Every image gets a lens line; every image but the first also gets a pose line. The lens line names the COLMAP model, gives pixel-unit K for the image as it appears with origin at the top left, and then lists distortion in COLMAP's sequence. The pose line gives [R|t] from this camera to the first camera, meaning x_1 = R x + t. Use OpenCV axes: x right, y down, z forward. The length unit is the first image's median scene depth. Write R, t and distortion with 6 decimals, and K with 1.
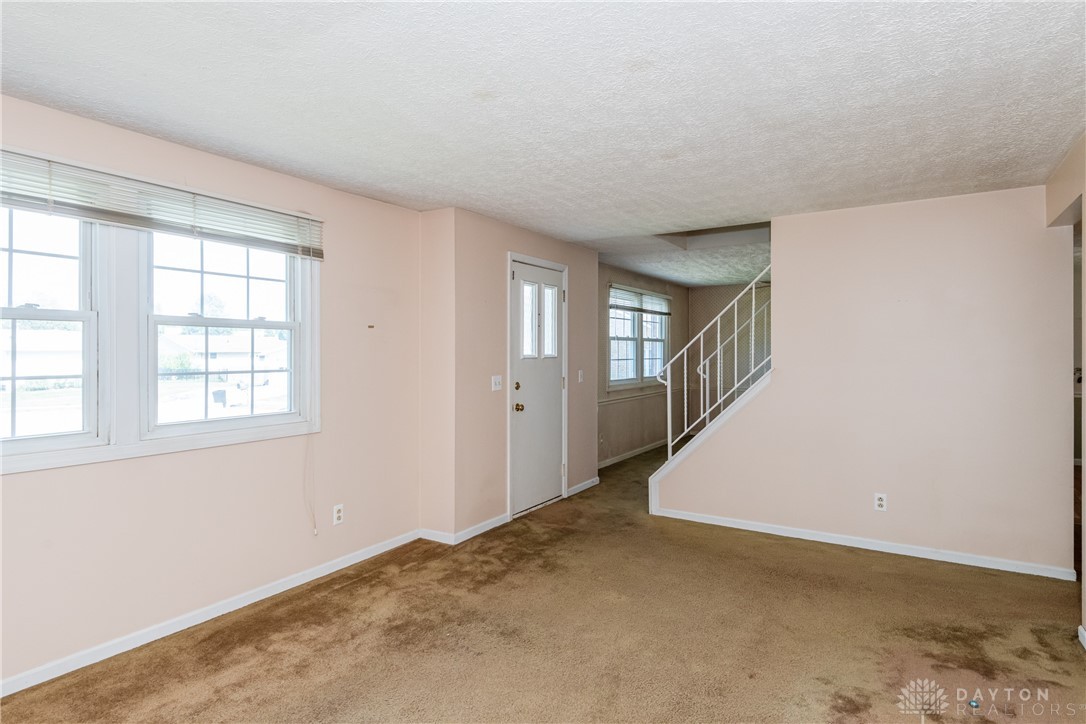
lens RADIAL K [[580.3, 0, 539.4], [0, 580.3, 336.8], [0, 0, 1]] dist [0.041716, -0.024500]
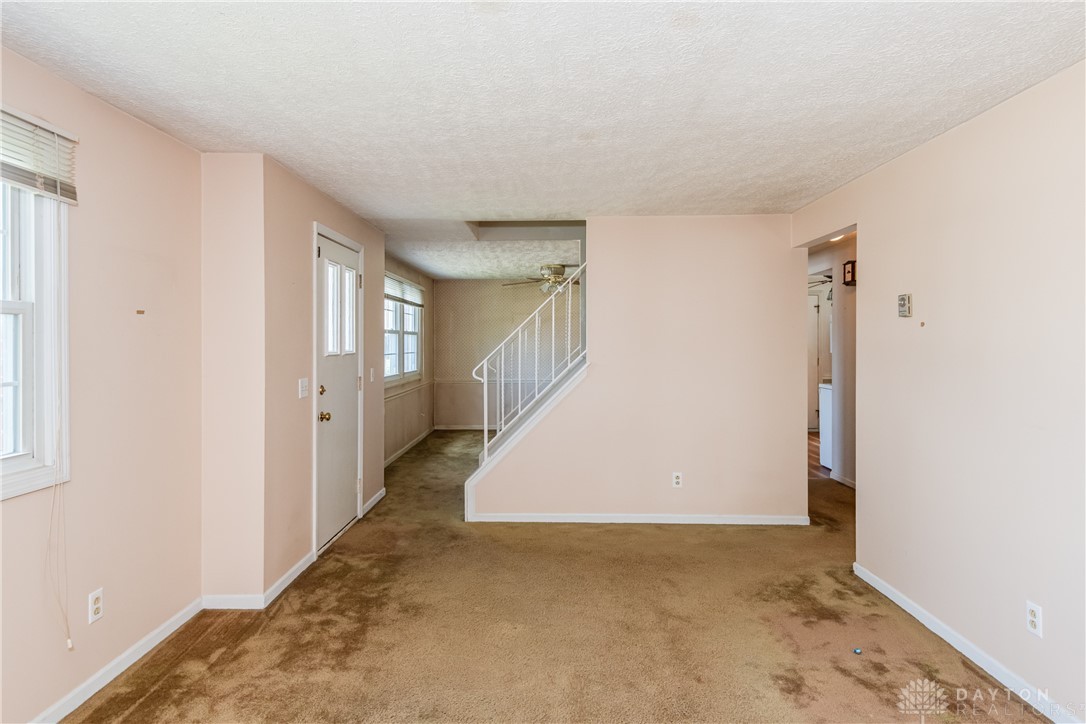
lens RADIAL K [[580.3, 0, 539.4], [0, 580.3, 336.8], [0, 0, 1]] dist [0.041716, -0.024500]
pose [[0.862676, 0.005584, 0.505727, -0.222717], [-0.012964, 0.999855, 0.011075, -0.002778], [-0.505591, -0.016110, 0.862623, 0.179272]]
